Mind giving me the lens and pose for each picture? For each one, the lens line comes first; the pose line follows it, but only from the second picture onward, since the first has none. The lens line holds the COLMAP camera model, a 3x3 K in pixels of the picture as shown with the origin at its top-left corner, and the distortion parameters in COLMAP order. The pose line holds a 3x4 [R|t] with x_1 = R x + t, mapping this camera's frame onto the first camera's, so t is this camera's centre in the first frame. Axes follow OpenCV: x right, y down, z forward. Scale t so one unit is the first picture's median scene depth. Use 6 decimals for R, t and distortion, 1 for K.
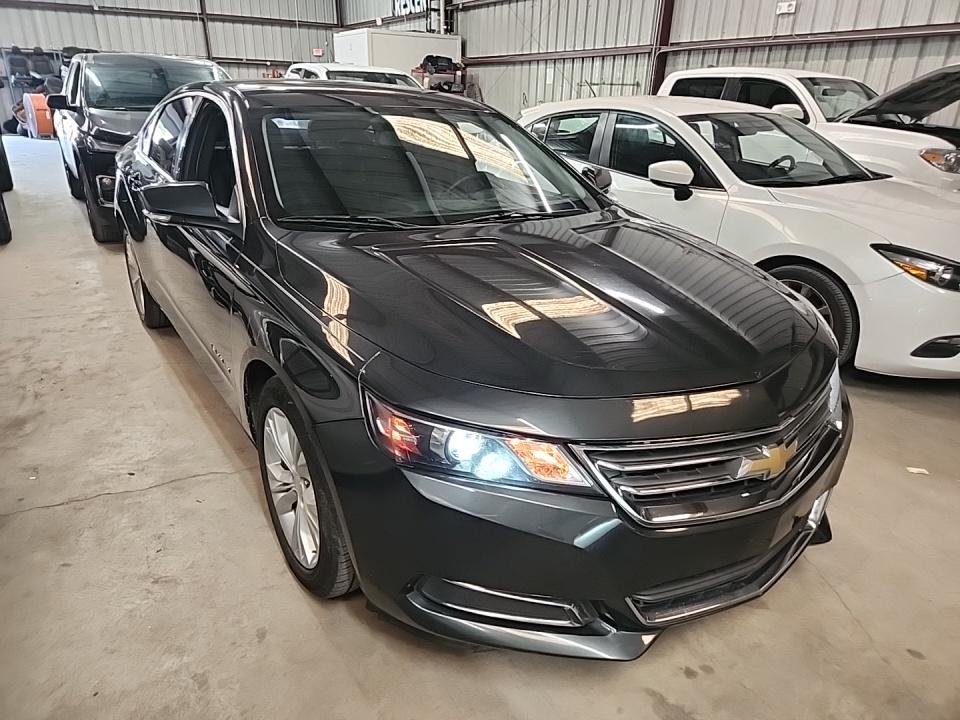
lens RADIAL K [[744.1, 0, 480.0], [0, 744.1, 360.0], [0, 0, 1]] dist [0.095298, -0.103659]
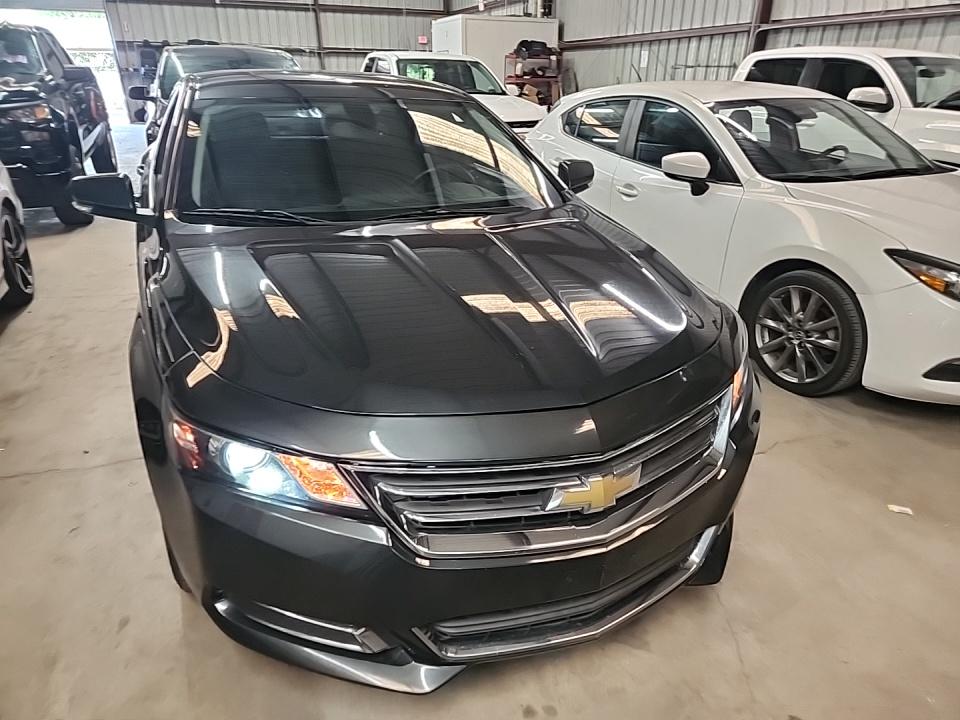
lens RADIAL K [[744.1, 0, 480.0], [0, 744.1, 360.0], [0, 0, 1]] dist [0.095298, -0.103659]
pose [[0.984922, 0.049090, -0.165890, 0.108406], [-0.046029, 0.998692, 0.022247, -0.011510], [0.166765, -0.014276, 0.985893, 0.024623]]
